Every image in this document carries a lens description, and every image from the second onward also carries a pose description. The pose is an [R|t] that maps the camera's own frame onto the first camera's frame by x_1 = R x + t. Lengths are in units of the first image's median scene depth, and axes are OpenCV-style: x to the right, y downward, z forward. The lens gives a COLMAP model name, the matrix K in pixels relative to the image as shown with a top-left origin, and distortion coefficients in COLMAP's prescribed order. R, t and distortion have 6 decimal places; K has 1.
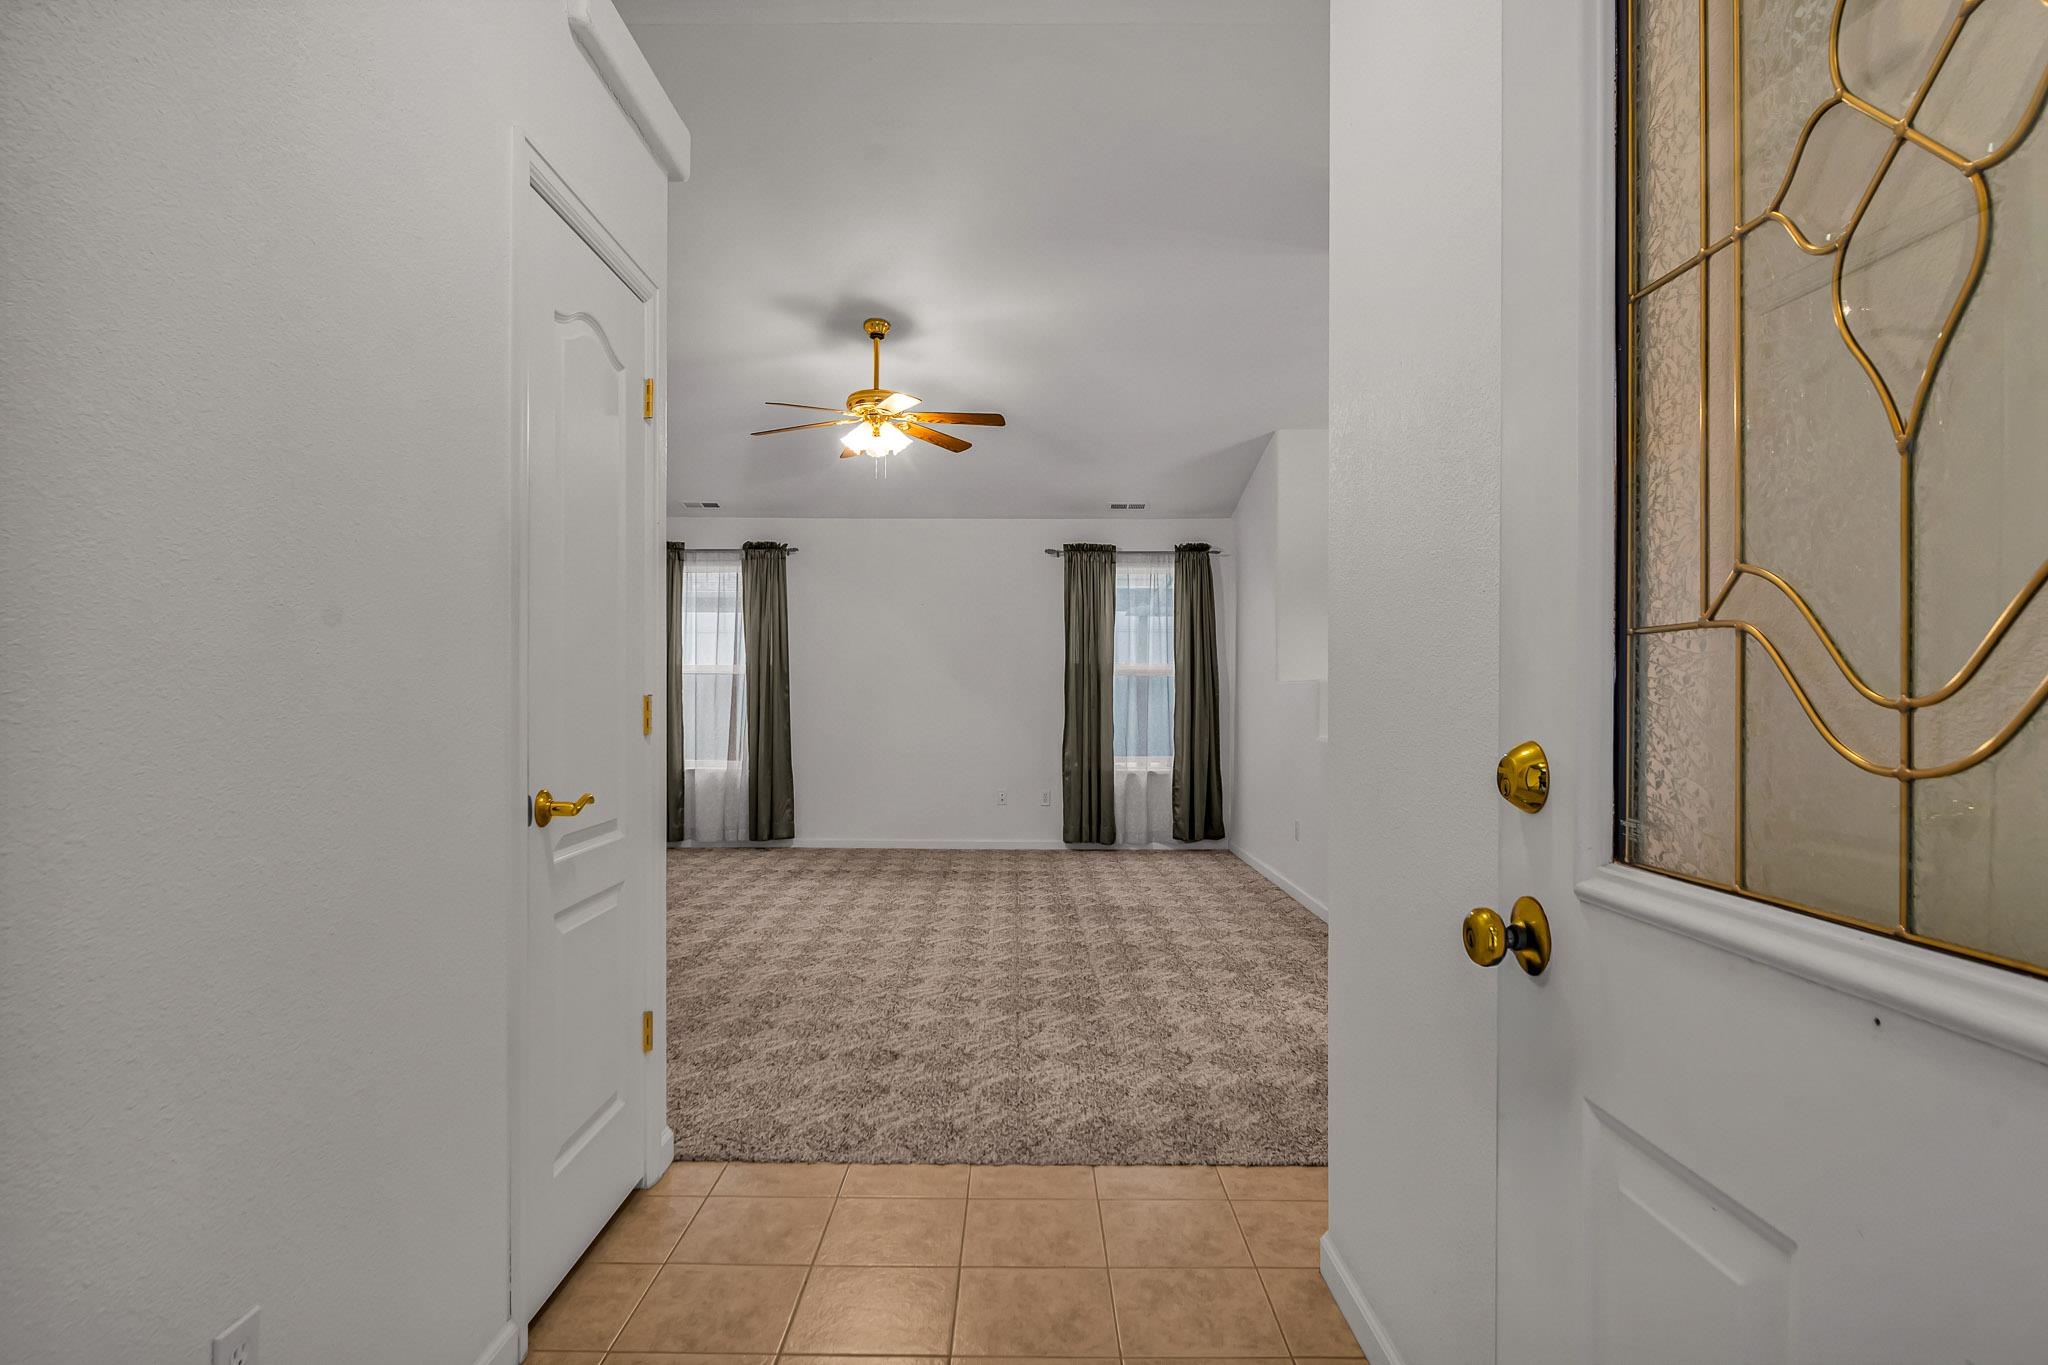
lens RADIAL K [[1127.2, 0, 1032.7], [0, 1127.2, 679.7], [0, 0, 1]] dist [0.000994, 0.000654]
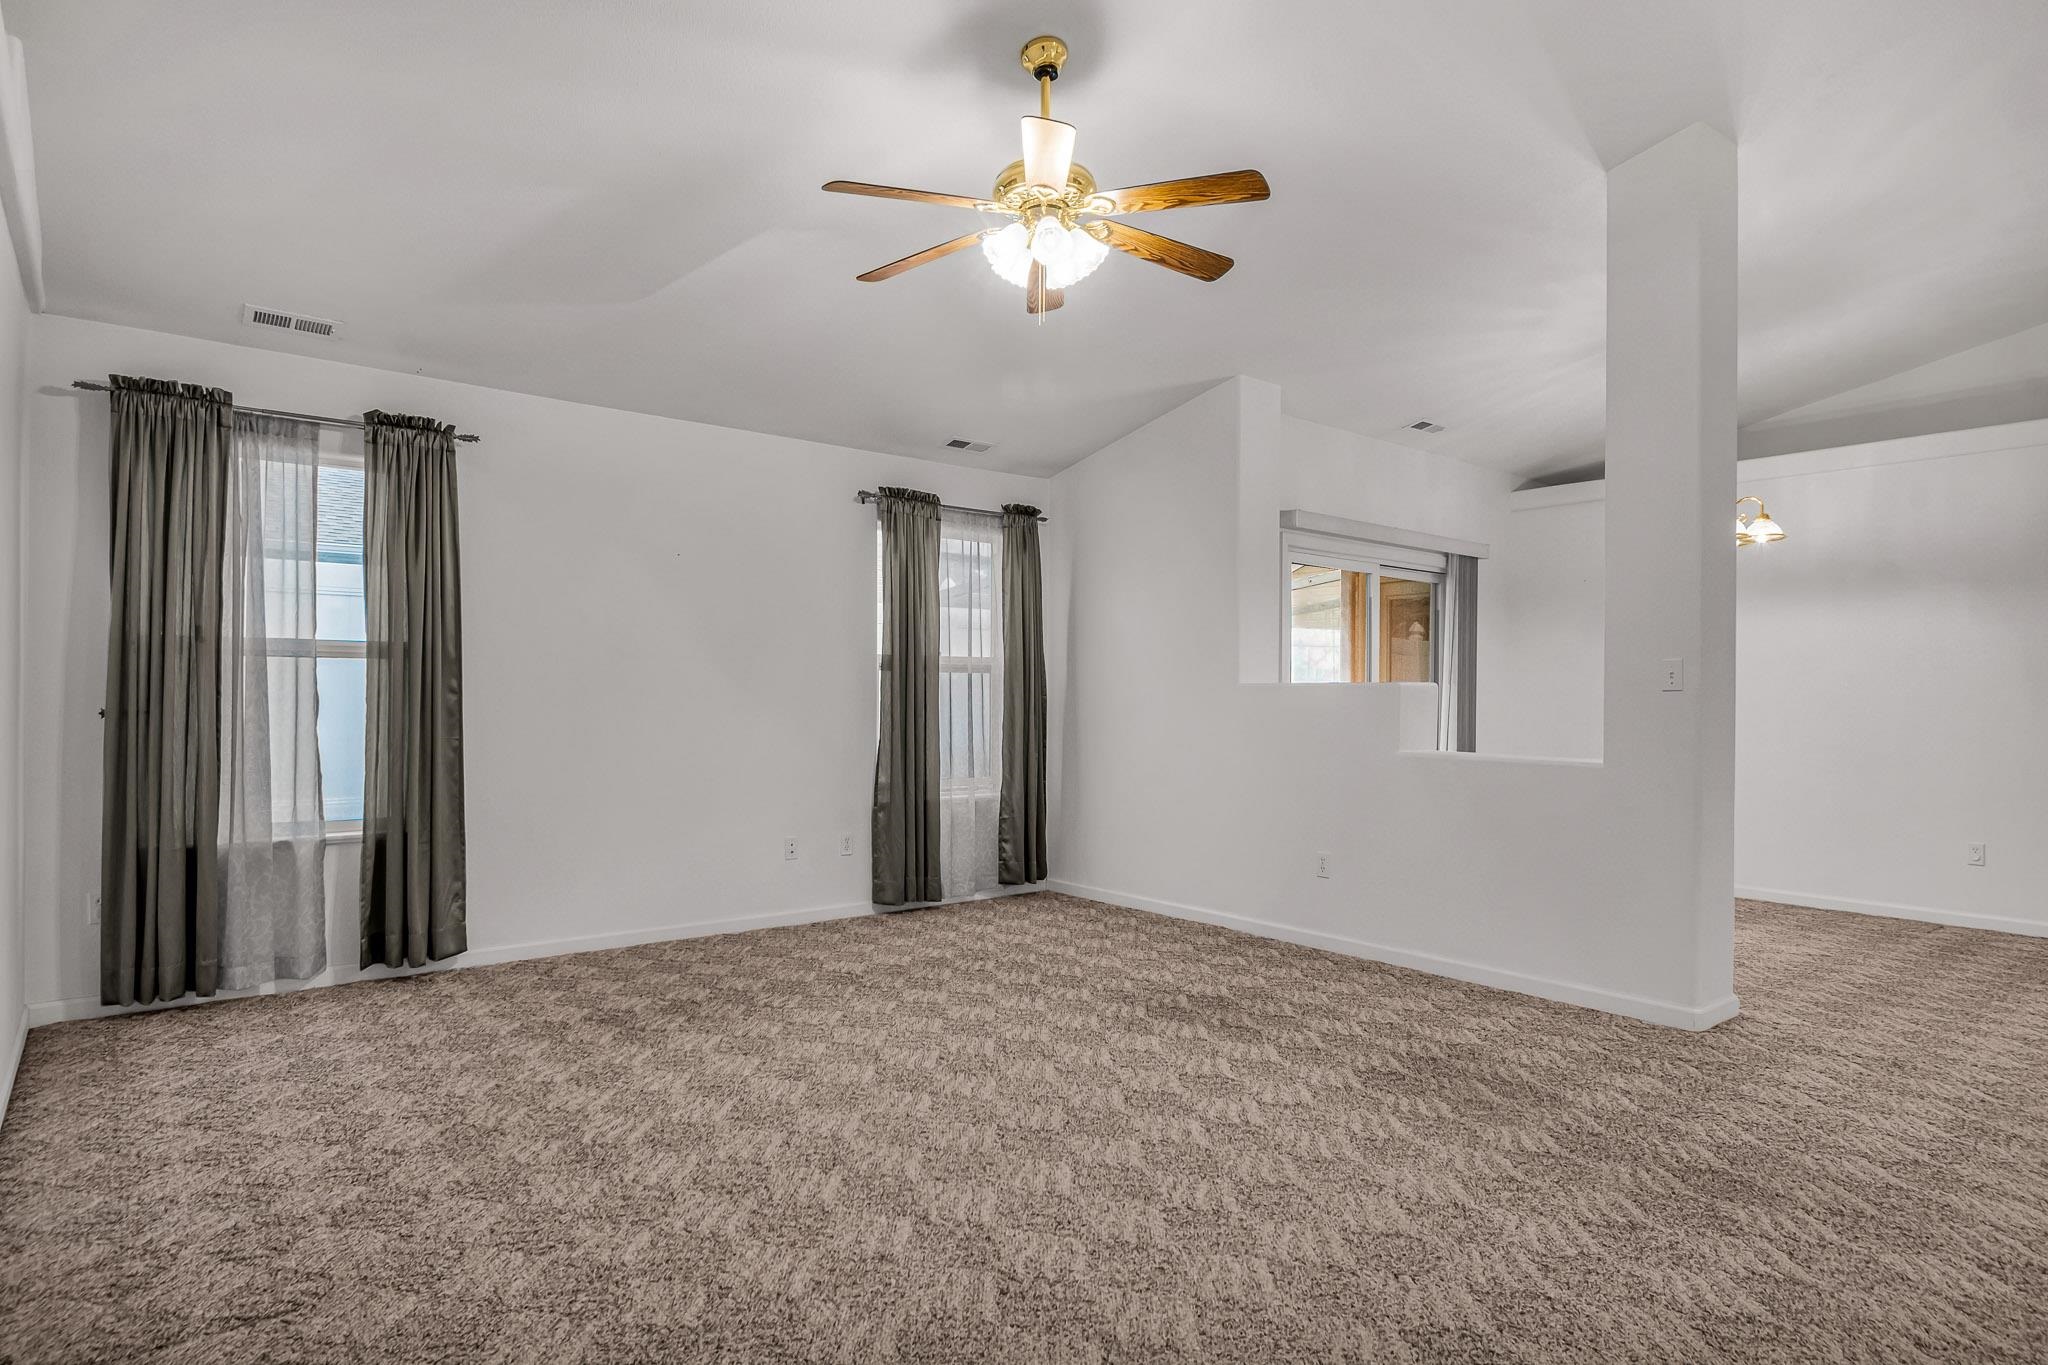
lens RADIAL K [[1127.2, 0, 1017.7], [0, 1127.2, 694.9], [0, 0, 1]] dist [0.000994, 0.000654]
pose [[0.777771, 0.003943, 0.628535, -0.351893], [-0.012930, 0.999869, 0.009728, 0.003445], [-0.628415, -0.015693, 0.777720, 0.390479]]
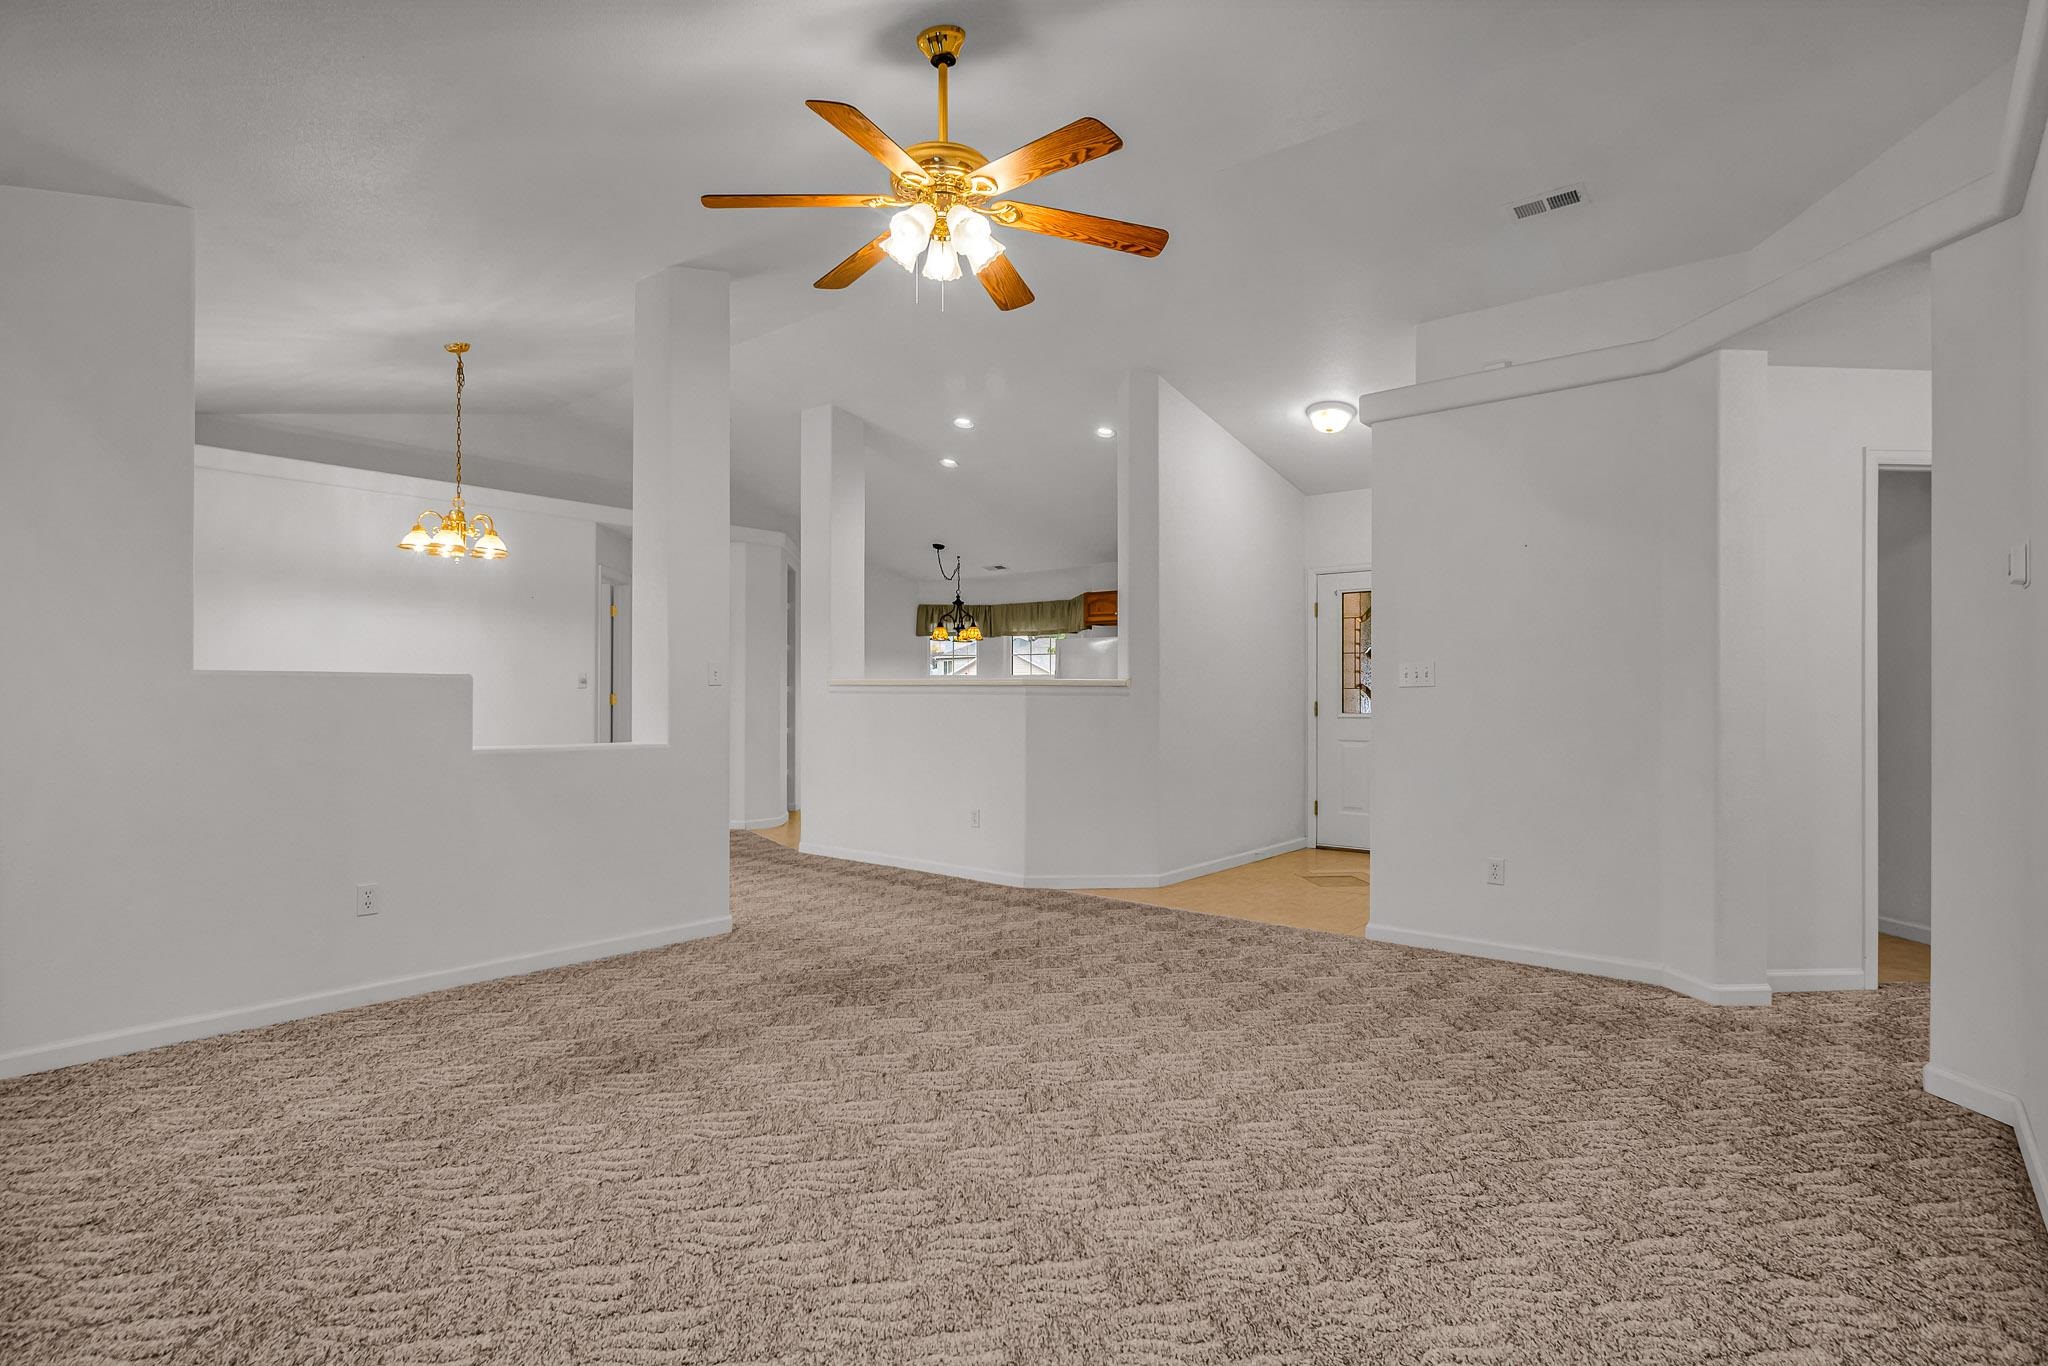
lens RADIAL K [[1019.8, 0, 1033.5], [0, 1019.8, 689.4], [0, 0, 1]] dist [0.000243, 0.000152]
pose [[-0.774645, -0.000550, 0.632396, -0.342027], [-0.011431, 0.999848, -0.013133, 0.011400], [-0.632293, -0.017402, -0.774534, 0.947398]]
